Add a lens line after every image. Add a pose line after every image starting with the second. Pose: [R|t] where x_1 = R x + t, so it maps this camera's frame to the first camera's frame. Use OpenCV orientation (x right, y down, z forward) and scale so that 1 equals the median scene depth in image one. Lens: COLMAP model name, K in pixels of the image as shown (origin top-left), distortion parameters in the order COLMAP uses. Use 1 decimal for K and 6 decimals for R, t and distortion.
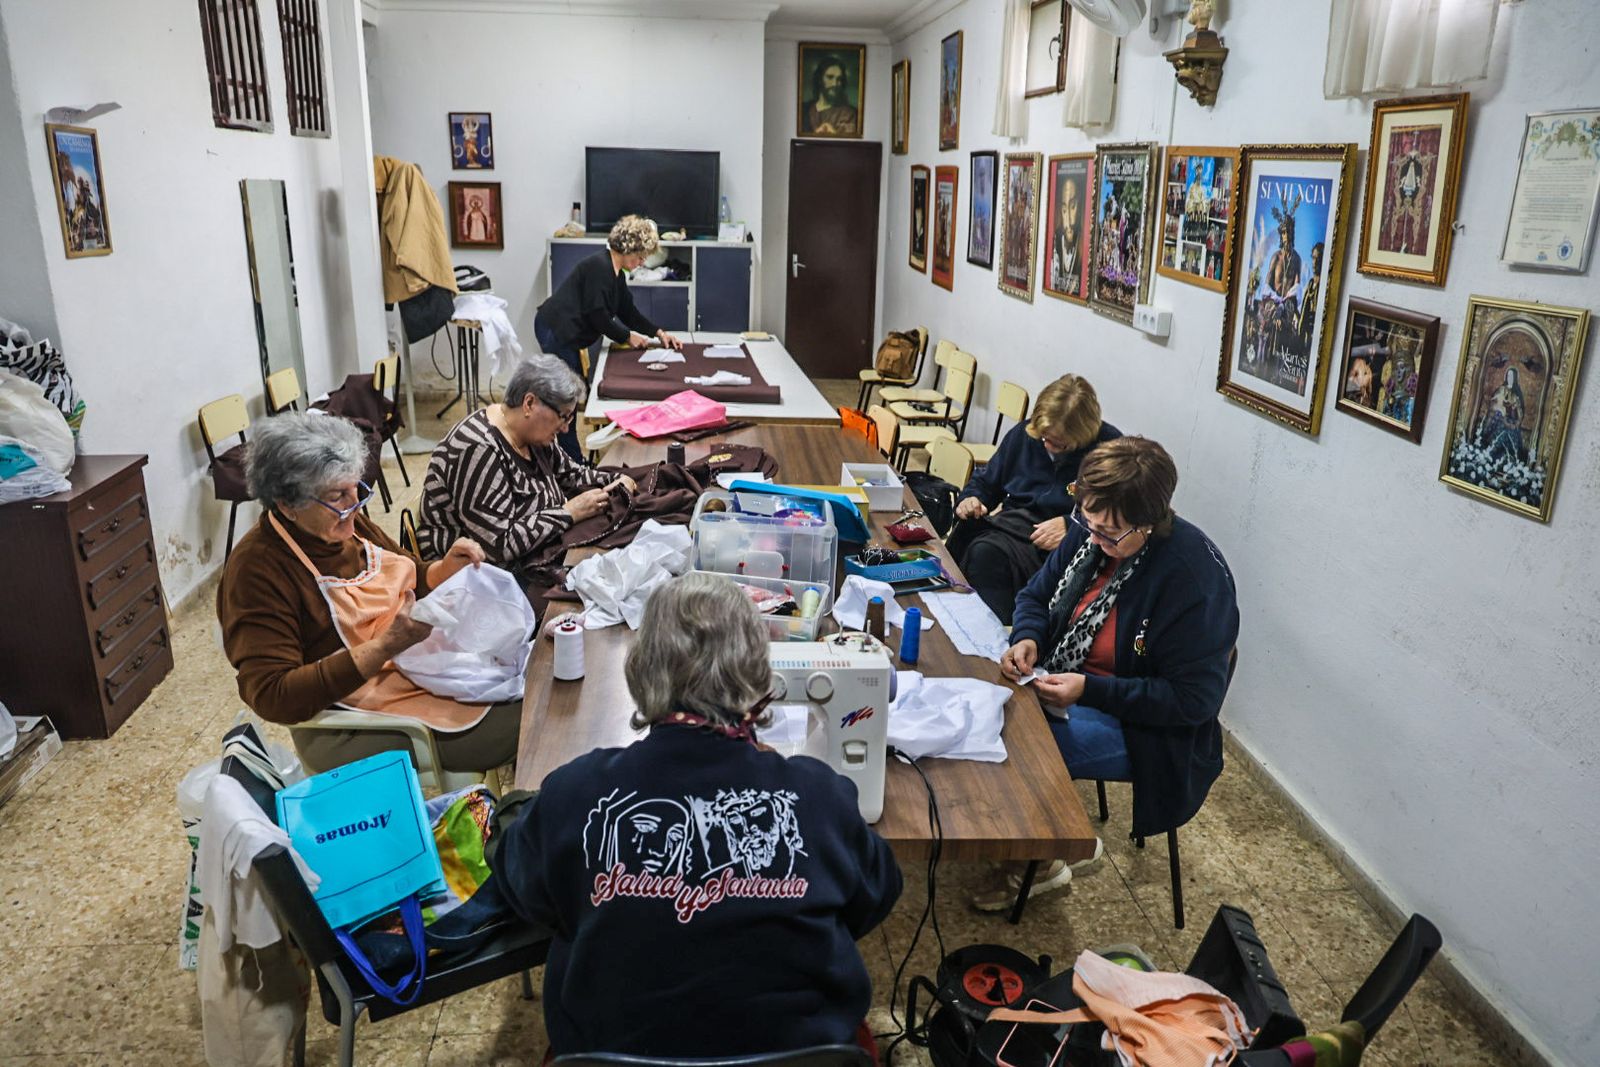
lens RADIAL K [[1098.7, 0, 811.7], [0, 1098.7, 525.1], [0, 0, 1]] dist [-0.088921, 0.067914]
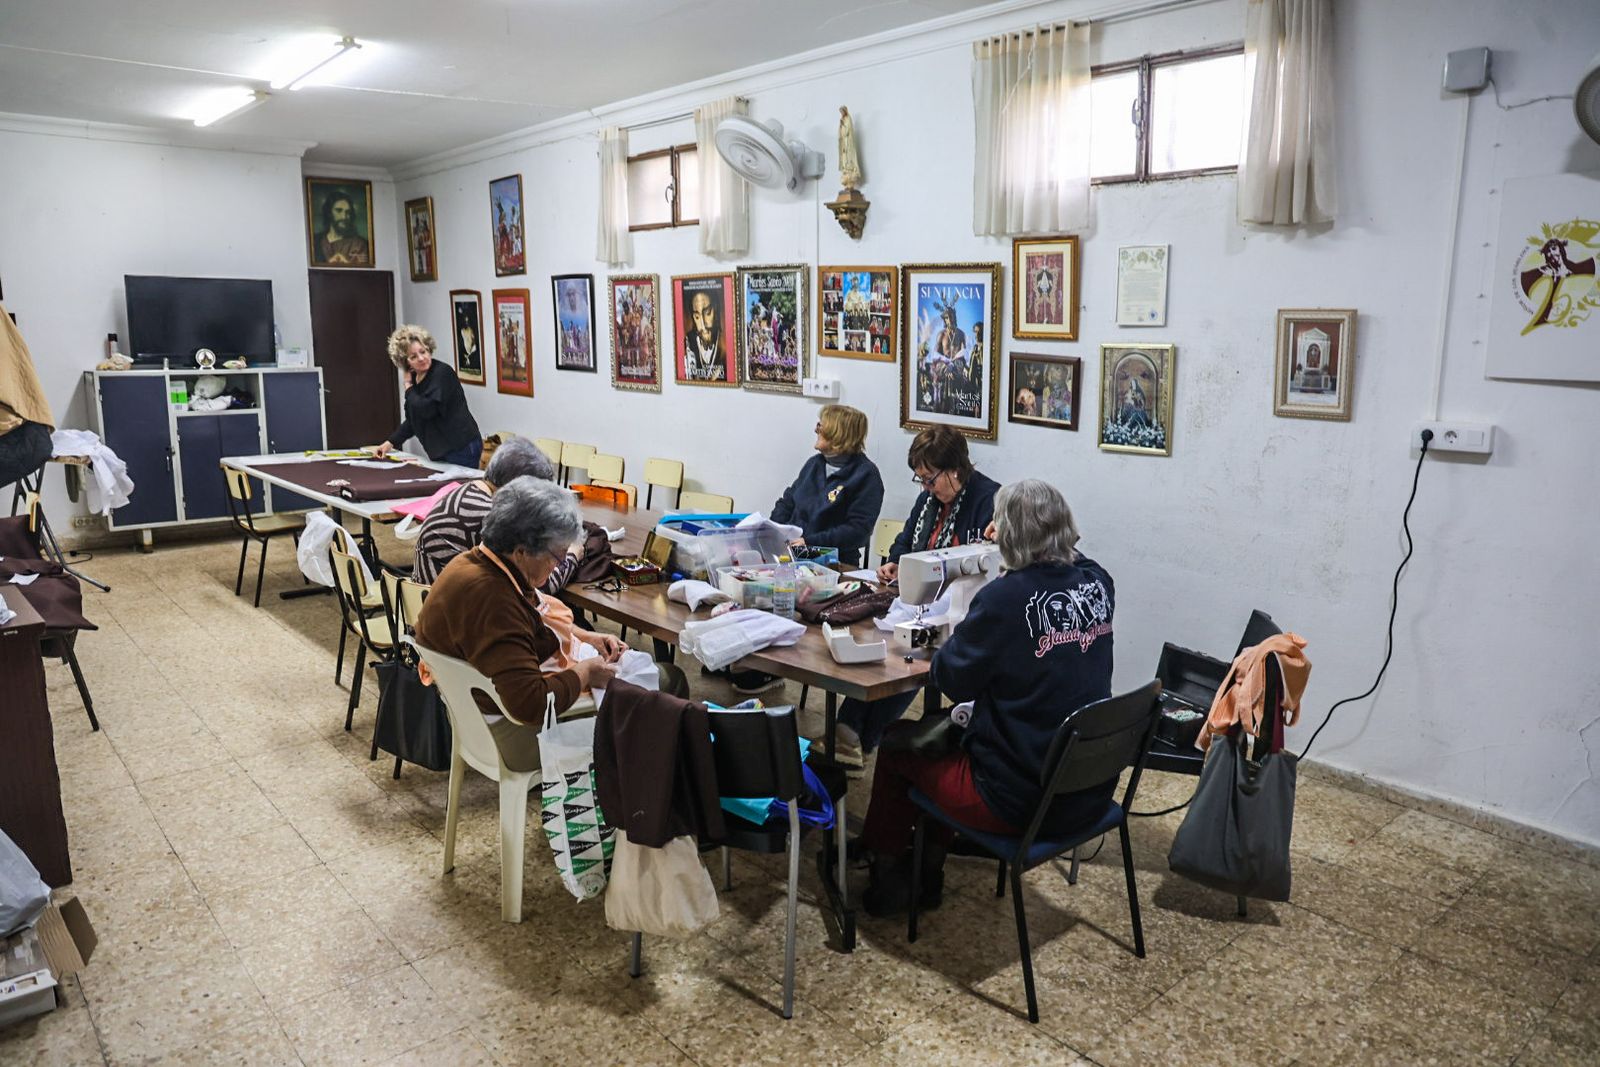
lens RADIAL K [[1098.7, 0, 796.6], [0, 1098.7, 529.4], [0, 0, 1]] dist [-0.088921, 0.067914]
pose [[0.826760, -0.128152, 0.547763, -0.660471], [0.186295, 0.981136, -0.051642, 0.072425], [-0.530812, 0.144741, 0.835038, -0.169404]]
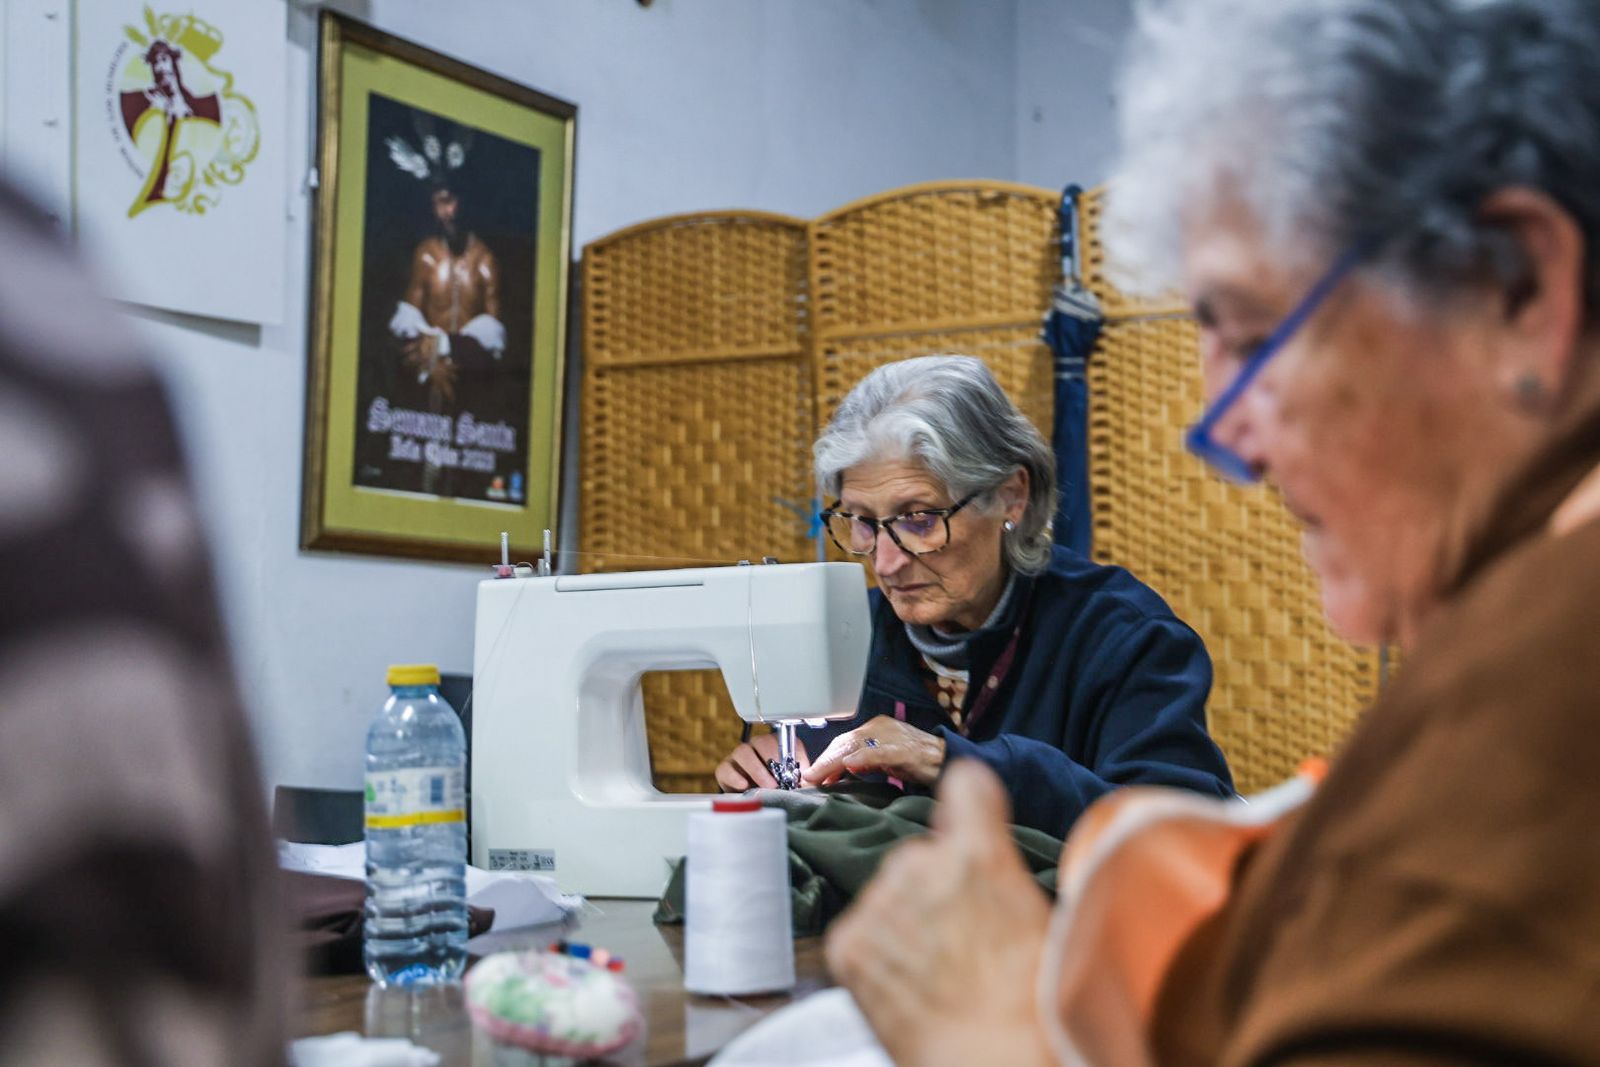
lens RADIAL K [[2275.6, 0, 794.4], [0, 2275.6, 541.1], [0, 0, 1]] dist [0.131744, 0.000000]
pose [[-0.796832, 0.000347, 0.604201, -0.410340], [0.156341, 0.966061, 0.205631, -0.064477], [-0.583623, 0.258315, -0.769842, 1.020220]]
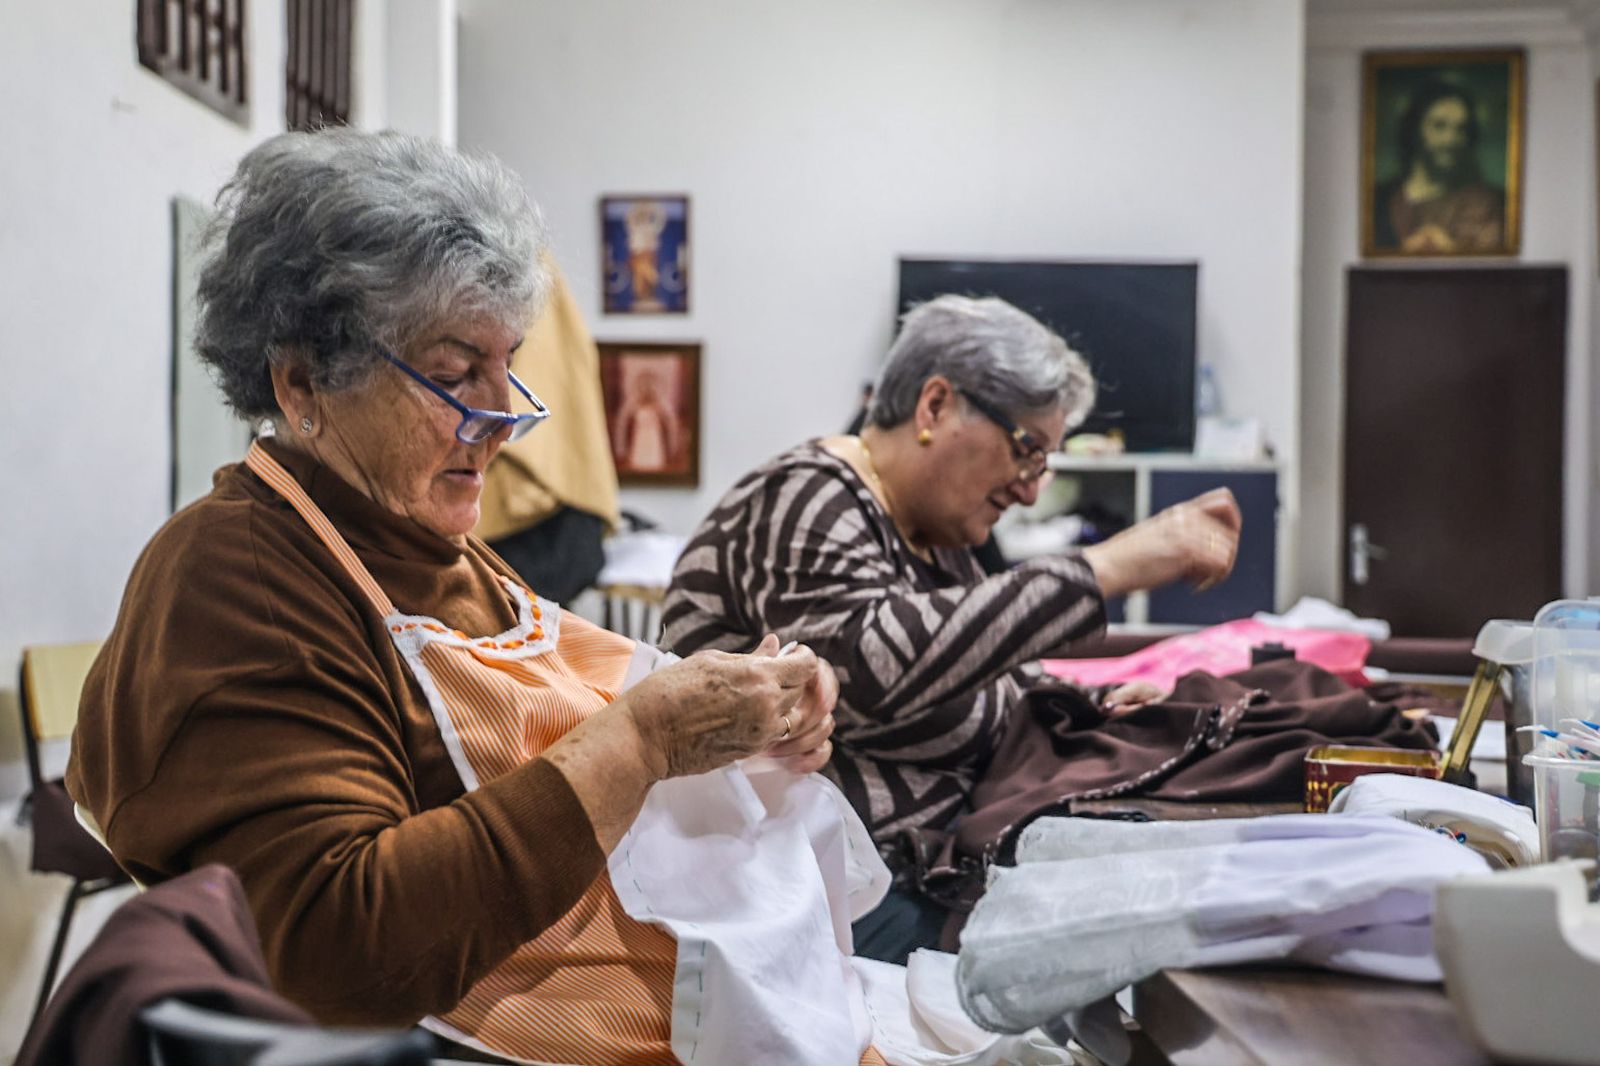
lens RADIAL K [[2376.1, 0, 769.1], [0, 2376.1, 488.8], [0, 0, 1]] dist [0.183856, 0.000000]
pose [[0.979237, -0.025241, -0.201139, -0.159665], [-0.044392, 0.941435, -0.334260, 0.180021], [0.197797, 0.336249, 0.920768, 0.291133]]
